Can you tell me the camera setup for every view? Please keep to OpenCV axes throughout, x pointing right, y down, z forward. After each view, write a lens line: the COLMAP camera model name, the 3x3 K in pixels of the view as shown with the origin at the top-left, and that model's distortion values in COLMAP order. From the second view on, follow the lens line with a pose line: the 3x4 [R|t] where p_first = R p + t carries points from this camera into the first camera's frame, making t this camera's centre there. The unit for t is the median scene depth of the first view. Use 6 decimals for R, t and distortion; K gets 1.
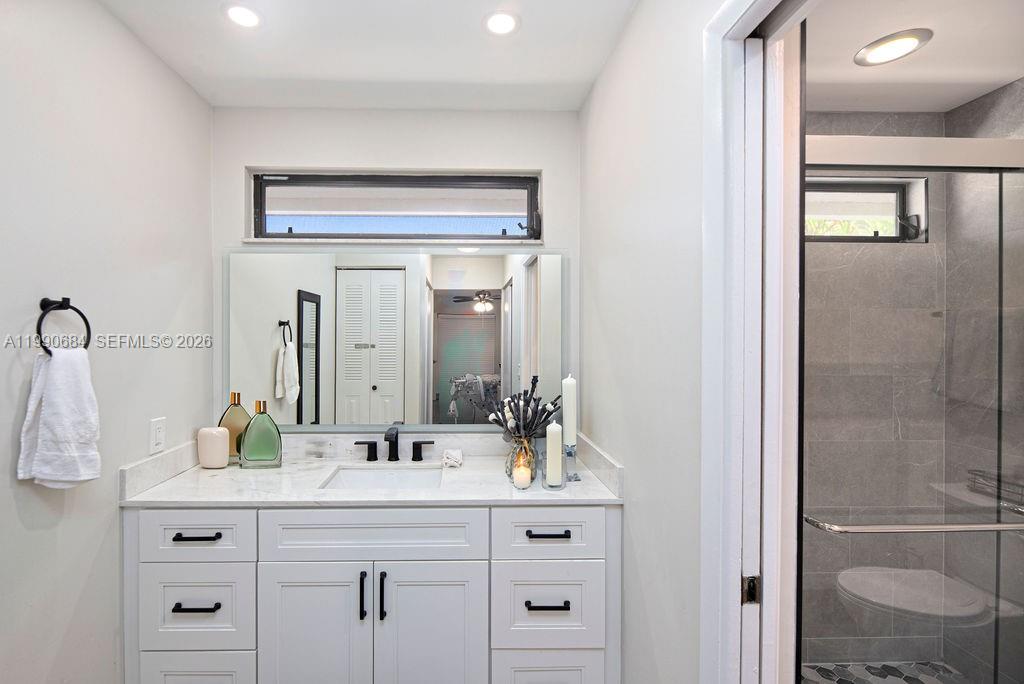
lens RADIAL K [[463.1, 0, 470.5], [0, 463.1, 338.0], [0, 0, 1]] dist [-0.002170, -0.000428]
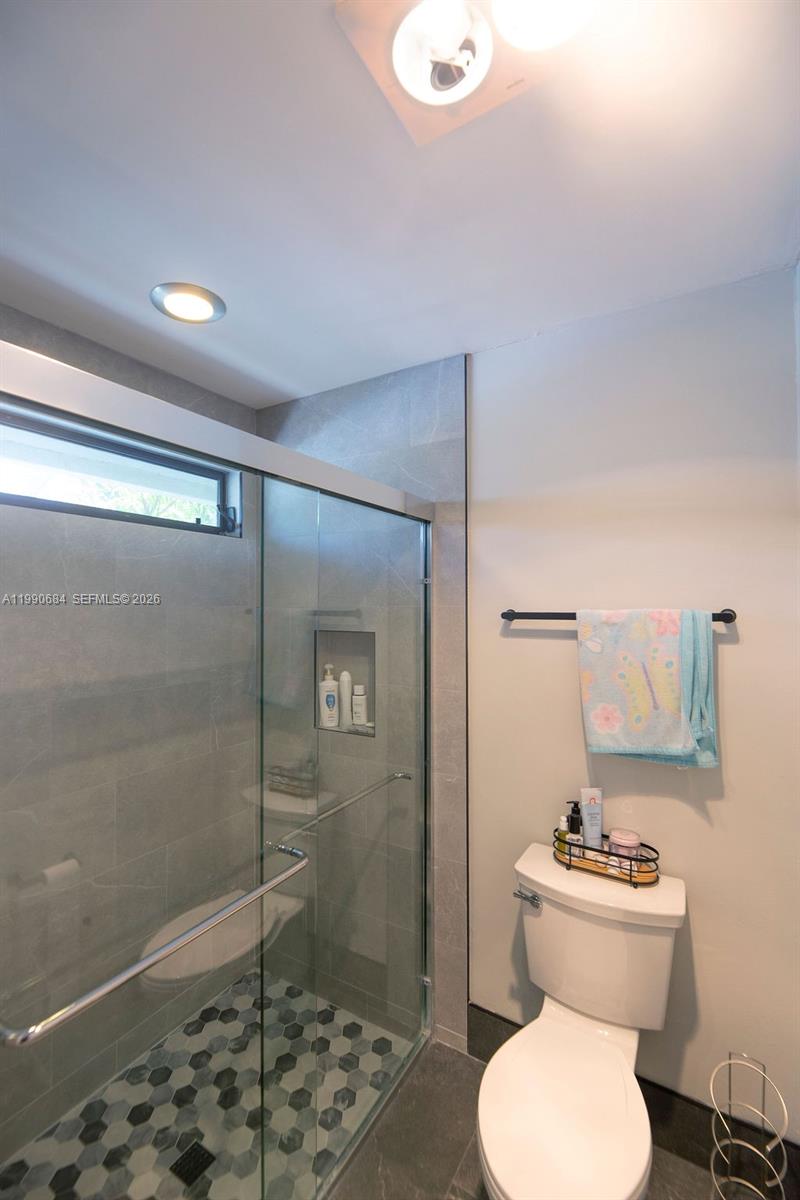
lens RADIAL K [[512.1, 0, 400.0], [0, 512.1, 600.0], [0, 0, 1]] dist [-0.002316, -0.000418]
pose [[0.532932, 0.007537, 0.846124, 0.242329], [0.006087, 0.999900, -0.012741, -0.056733], [-0.846136, 0.011941, 0.532833, 0.138198]]
